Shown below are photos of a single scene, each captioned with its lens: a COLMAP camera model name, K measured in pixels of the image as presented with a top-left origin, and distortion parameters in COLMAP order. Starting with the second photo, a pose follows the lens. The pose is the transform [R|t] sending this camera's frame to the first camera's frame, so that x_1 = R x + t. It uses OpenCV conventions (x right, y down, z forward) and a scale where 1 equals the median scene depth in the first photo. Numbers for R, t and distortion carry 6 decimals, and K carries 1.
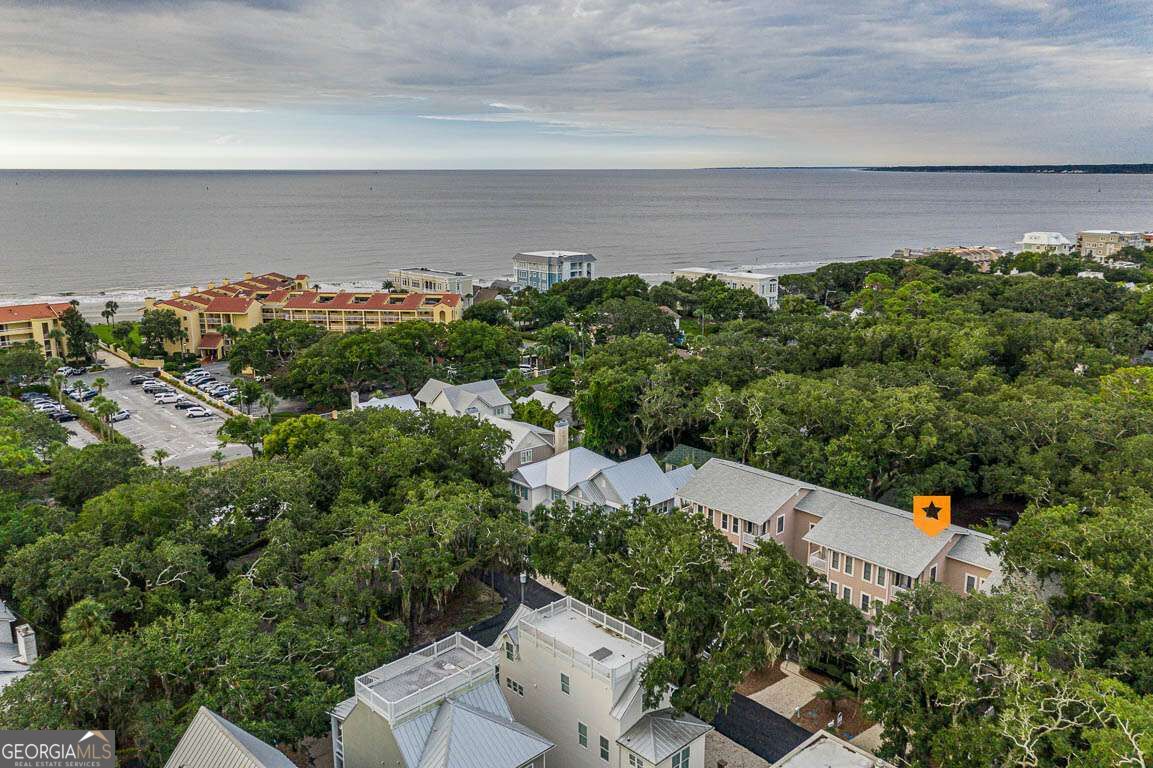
lens RADIAL K [[913.3, 0, 576.5], [0, 913.3, 384.0], [0, 0, 1]] dist [0.017643, 0.004405]
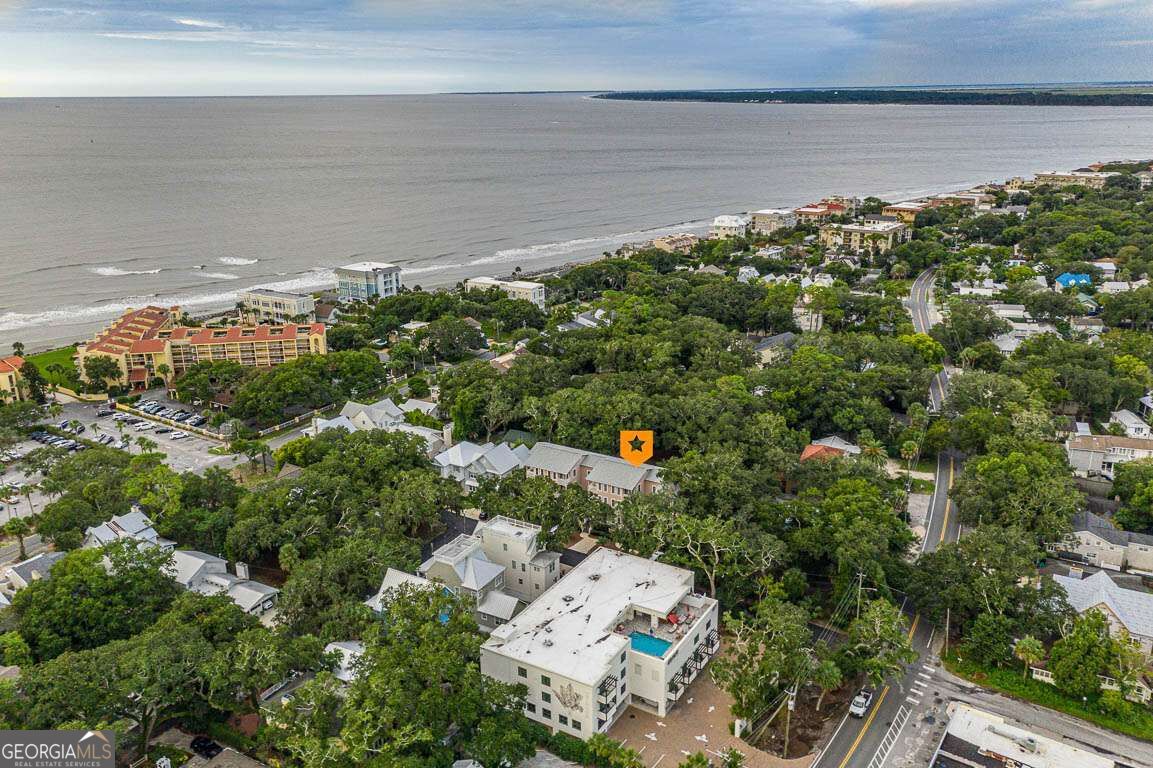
lens RADIAL K [[913.3, 0, 576.5], [0, 913.3, 384.0], [0, 0, 1]] dist [0.017643, 0.004405]
pose [[0.961482, -0.092162, 0.258956, -0.228162], [0.072273, 0.993729, 0.085321, -0.174495], [-0.265196, -0.063319, 0.962113, -0.779988]]
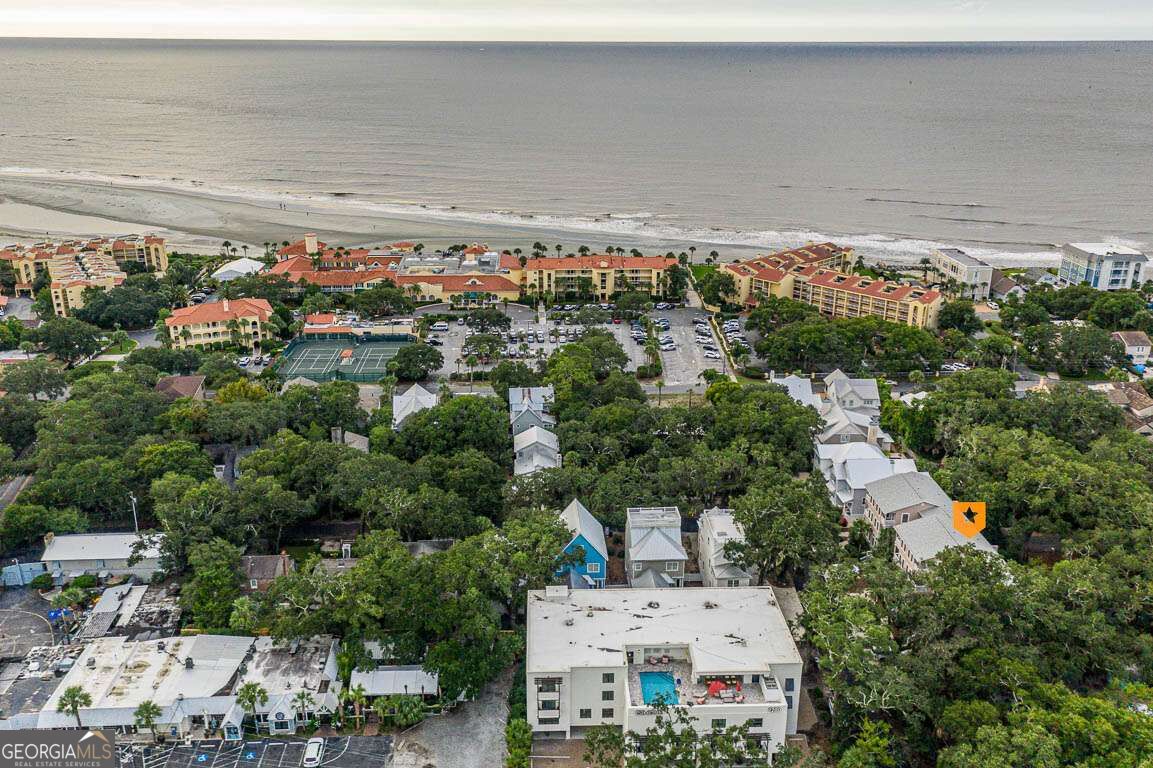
lens RADIAL K [[948.3, 0, 576.5], [0, 948.3, 384.0], [0, 0, 1]] dist [0.013864, 0.007080]
pose [[0.752594, 0.226752, -0.618211, 0.581551], [-0.153973, 0.973412, 0.169593, -0.216296], [0.640230, -0.032447, 0.767498, -0.545688]]
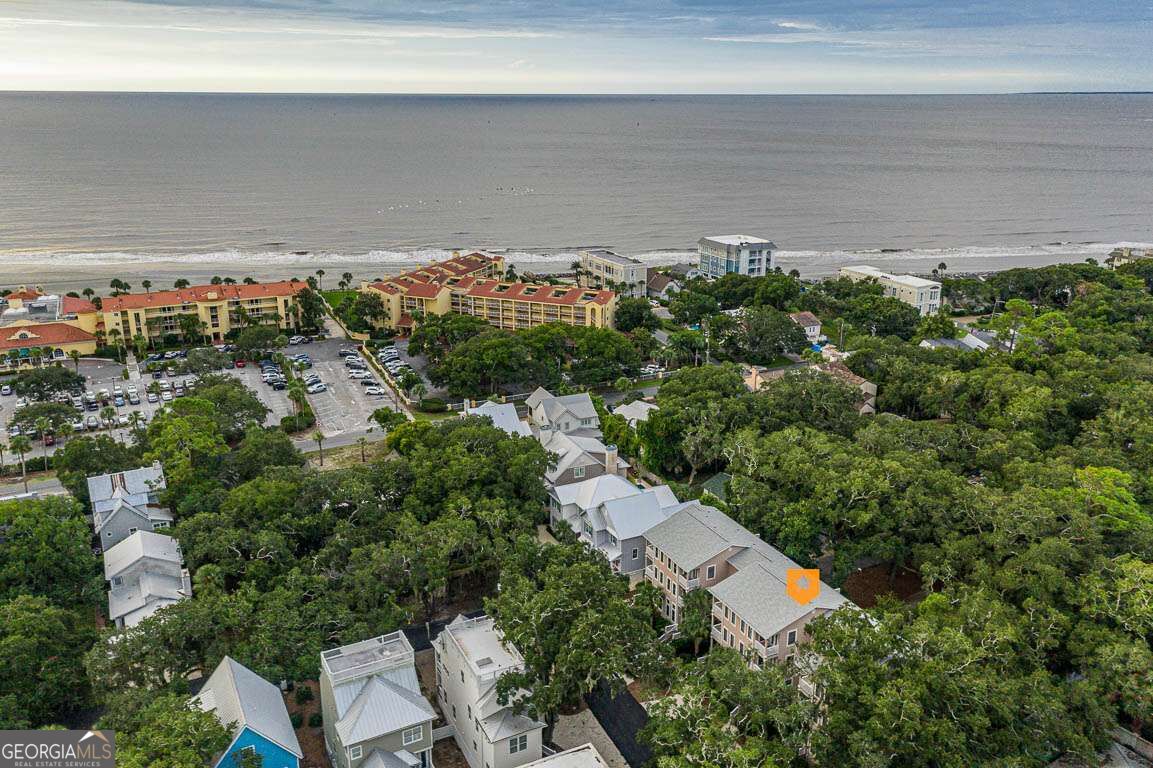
lens RADIAL K [[913.3, 0, 576.5], [0, 913.3, 384.0], [0, 0, 1]] dist [0.017643, 0.004405]
pose [[0.956792, 0.092127, -0.275792, 0.266395], [-0.070779, 0.993743, 0.086403, -0.142692], [0.282027, -0.063149, 0.957326, -0.167835]]
